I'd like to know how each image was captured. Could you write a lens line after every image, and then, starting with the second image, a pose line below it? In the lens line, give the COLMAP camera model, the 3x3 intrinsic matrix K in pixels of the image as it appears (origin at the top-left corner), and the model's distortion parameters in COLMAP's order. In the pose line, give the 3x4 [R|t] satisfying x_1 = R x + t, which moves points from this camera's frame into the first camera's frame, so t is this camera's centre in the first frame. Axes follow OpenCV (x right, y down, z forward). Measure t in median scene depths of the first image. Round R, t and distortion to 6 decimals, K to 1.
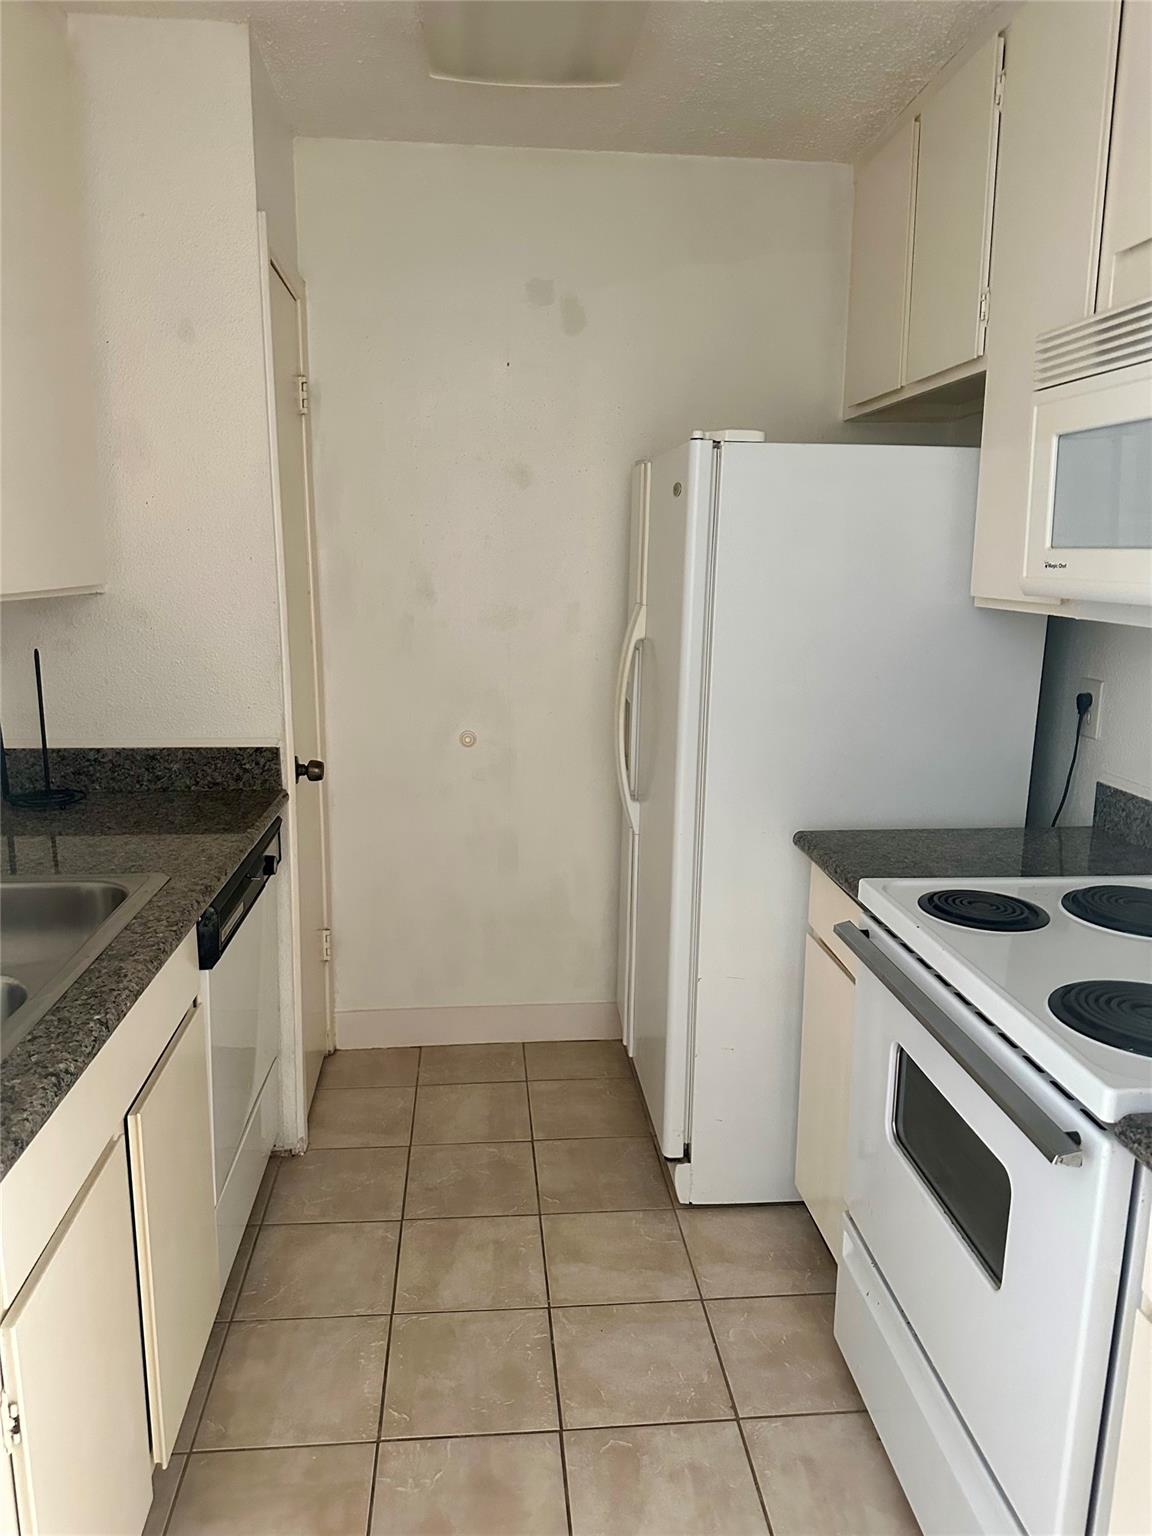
lens RADIAL K [[1139.5, 0, 576.0], [0, 1139.5, 768.0], [0, 0, 1]] dist [0.089263, -0.076470]
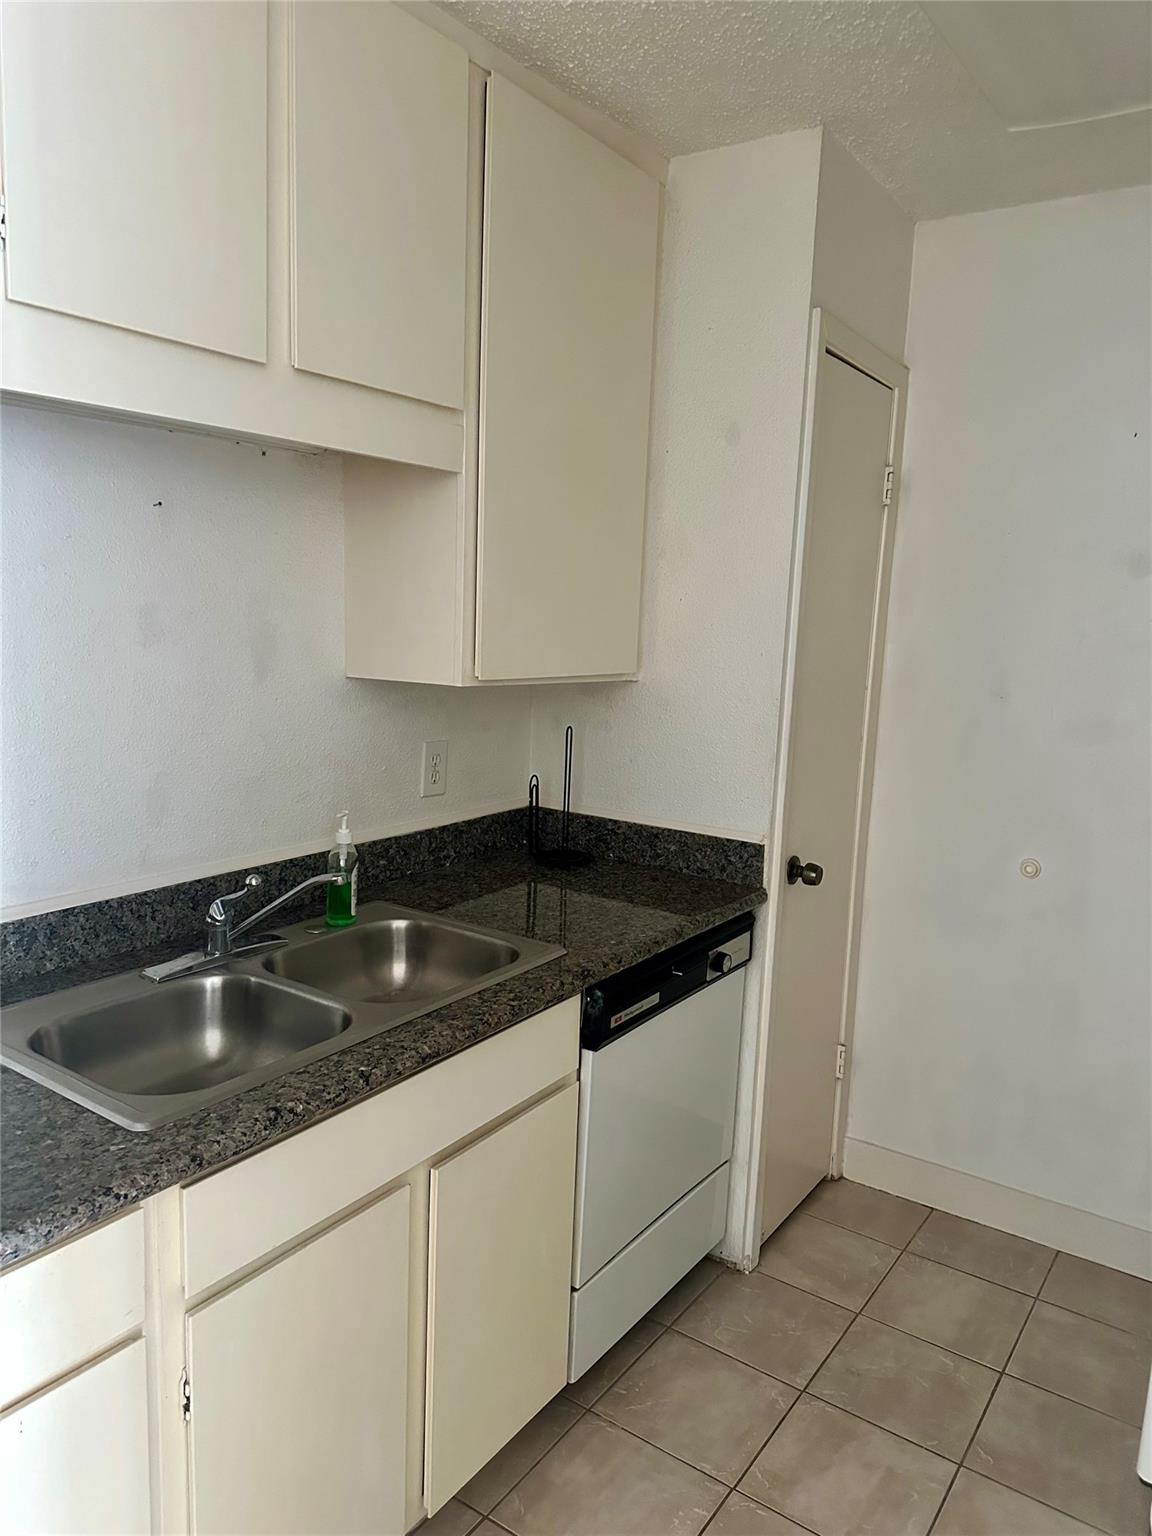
lens RADIAL K [[1139.5, 0, 576.0], [0, 1139.5, 768.0], [0, 0, 1]] dist [0.089263, -0.076470]
pose [[0.764427, 0.115167, -0.634340, 0.228391], [-0.155475, 0.987807, -0.008019, -0.050078], [0.625682, 0.104754, 0.773012, 0.142974]]
